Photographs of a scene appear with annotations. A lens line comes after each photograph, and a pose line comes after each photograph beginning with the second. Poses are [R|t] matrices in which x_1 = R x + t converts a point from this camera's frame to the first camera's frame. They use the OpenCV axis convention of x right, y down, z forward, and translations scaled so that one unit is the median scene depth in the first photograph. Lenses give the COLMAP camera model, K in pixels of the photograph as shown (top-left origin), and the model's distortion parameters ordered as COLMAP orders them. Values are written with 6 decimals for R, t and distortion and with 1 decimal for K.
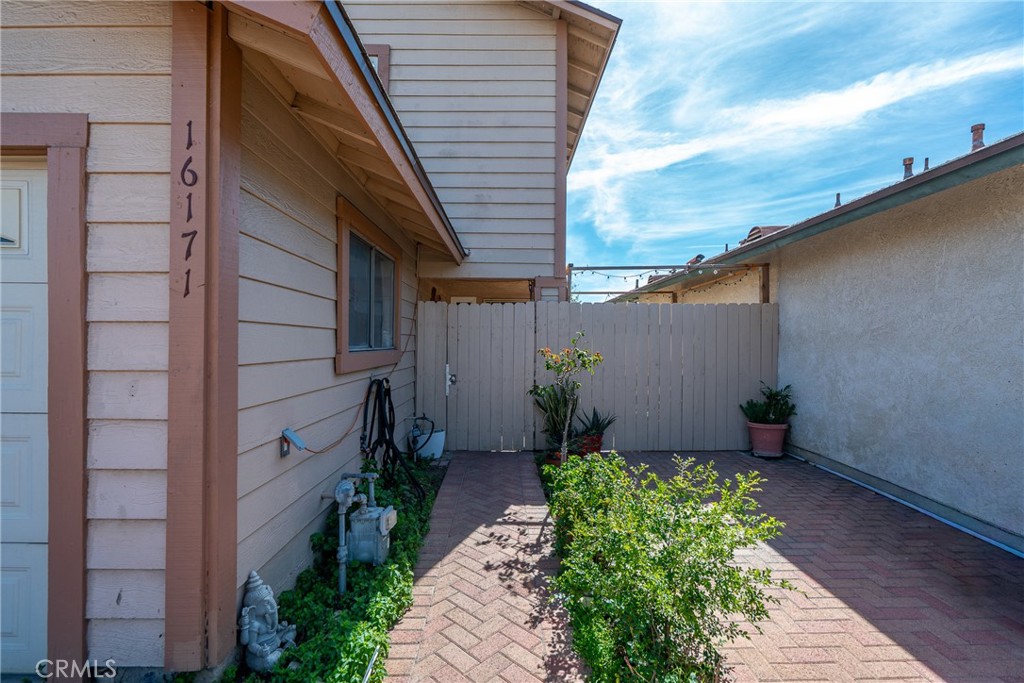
lens RADIAL K [[478.5, 0, 509.8], [0, 478.5, 339.4], [0, 0, 1]] dist [-0.005553, 0.001929]
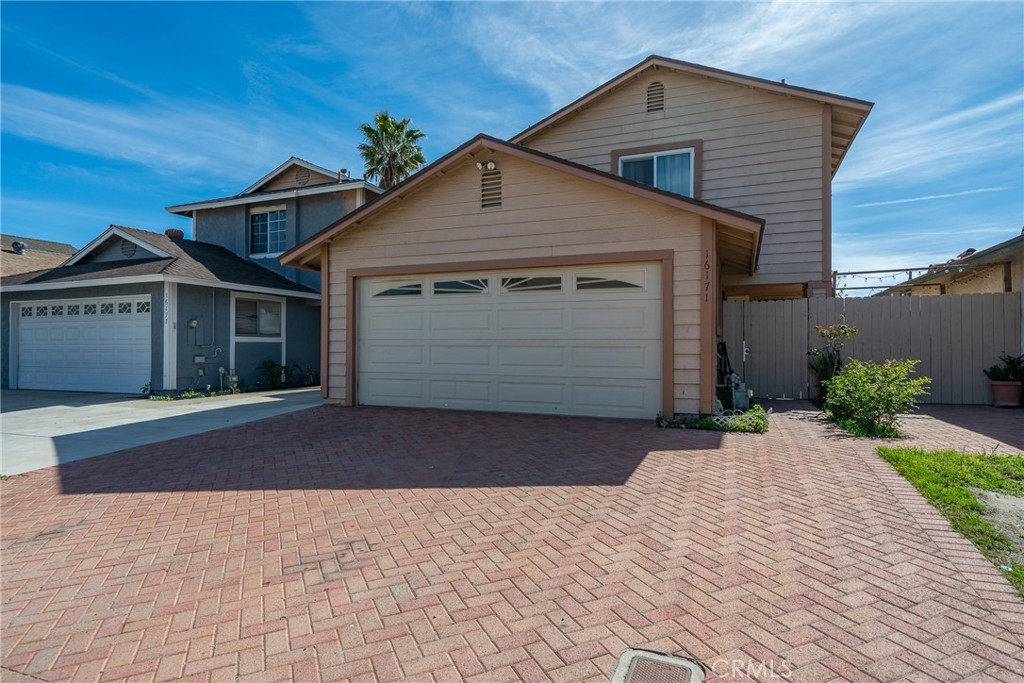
lens RADIAL K [[568.1, 0, 513.6], [0, 568.1, 340.3], [0, 0, 1]] dist [0.014670, 0.000481]
pose [[0.926913, -0.011305, -0.375107, -0.129275], [0.006811, 0.999888, -0.013306, 0.067178], [0.375215, 0.009779, 0.926886, -0.959751]]
